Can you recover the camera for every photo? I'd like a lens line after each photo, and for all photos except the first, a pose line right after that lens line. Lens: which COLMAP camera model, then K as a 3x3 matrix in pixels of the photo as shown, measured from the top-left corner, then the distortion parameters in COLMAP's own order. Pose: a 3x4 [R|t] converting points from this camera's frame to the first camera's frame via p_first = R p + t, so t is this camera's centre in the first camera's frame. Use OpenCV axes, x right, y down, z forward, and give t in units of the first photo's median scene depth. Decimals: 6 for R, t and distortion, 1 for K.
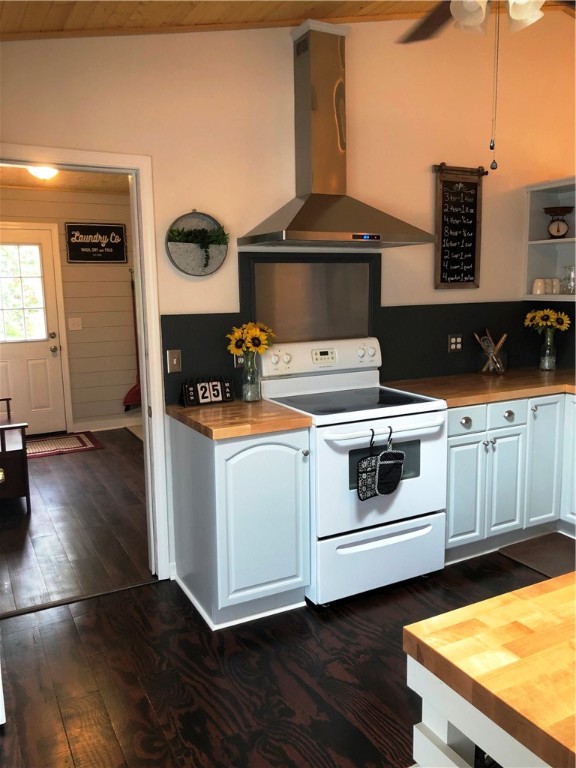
lens RADIAL K [[630.6, 0, 298.2], [0, 630.6, 377.9], [0, 0, 1]] dist [0.041302, -0.070133]
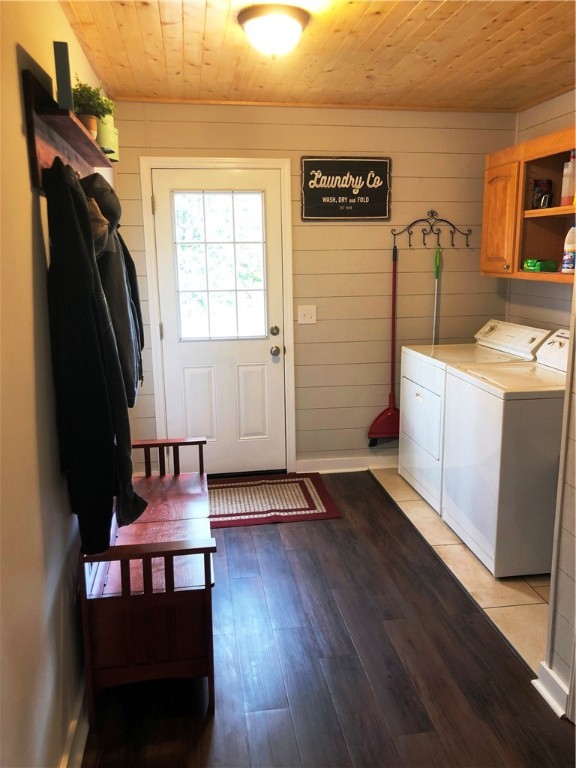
lens RADIAL K [[630.6, 0, 298.2], [0, 630.6, 377.9], [0, 0, 1]] dist [0.041302, -0.070133]
pose [[0.944274, 0.066449, -0.322384, -0.145729], [-0.051978, 0.997225, 0.053298, -0.054598], [0.325031, -0.033571, 0.945107, 0.376545]]
